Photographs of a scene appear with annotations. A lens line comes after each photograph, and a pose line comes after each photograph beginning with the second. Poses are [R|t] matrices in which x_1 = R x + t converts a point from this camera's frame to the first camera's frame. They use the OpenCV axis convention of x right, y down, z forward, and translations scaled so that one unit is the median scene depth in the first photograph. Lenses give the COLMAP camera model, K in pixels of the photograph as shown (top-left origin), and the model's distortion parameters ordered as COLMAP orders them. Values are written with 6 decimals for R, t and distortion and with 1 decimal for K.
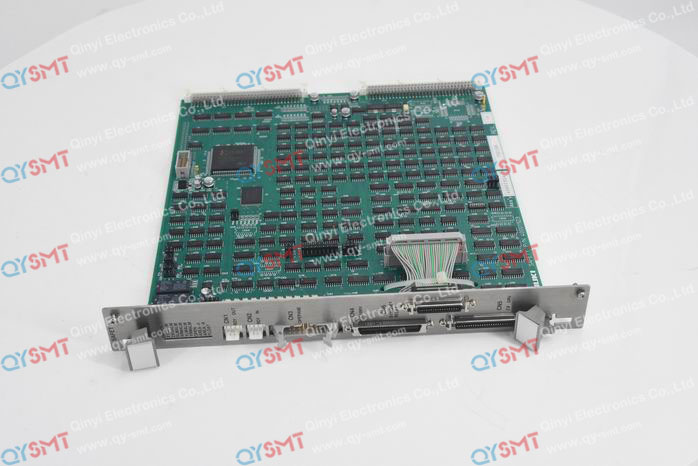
lens RADIAL K [[940.6, 0, 349.0], [0, 940.6, 233.0], [0, 0, 1]] dist [0.113362, 0.000579]
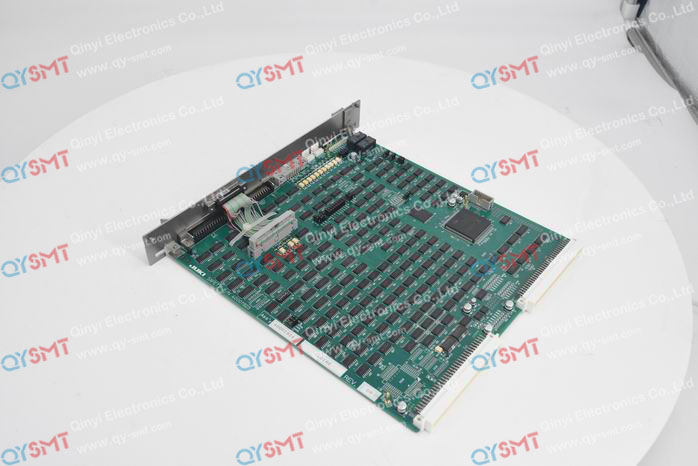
lens RADIAL K [[660.9, 0, 349.0], [0, 660.9, 233.0], [0, 0, 1]] dist [-0.024034, 0.007424]
pose [[-0.676325, 0.508204, -0.533209, 0.521269], [-0.480627, 0.244087, 0.842270, -0.849040], [0.558195, 0.825924, 0.079174, 0.999408]]
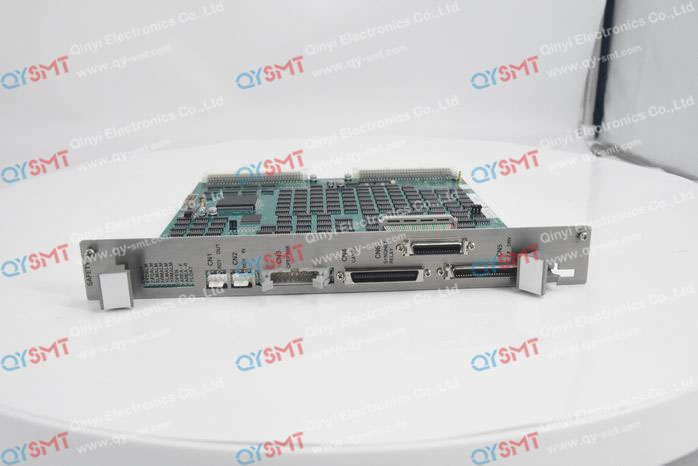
lens RADIAL K [[660.9, 0, 349.0], [0, 660.9, 233.0], [0, 0, 1]] dist [-0.024034, 0.007424]
pose [[0.999982, 0.004580, 0.003796, 0.005028], [-0.002721, 0.919671, -0.392680, 0.299565], [-0.005290, 0.392663, 0.919667, 0.355420]]
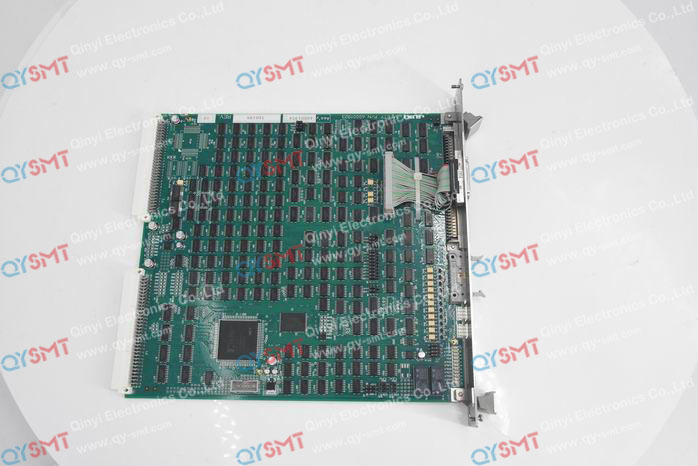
lens RADIAL K [[606.6, 0, 349.0], [0, 606.6, 233.0], [0, 0, 1]] dist [-0.089806, 0.000673]
pose [[0.057126, -0.947689, 0.314041, -0.251411], [0.662308, 0.271346, 0.698369, -0.590283], [-0.747051, 0.168097, 0.643163, 0.523560]]
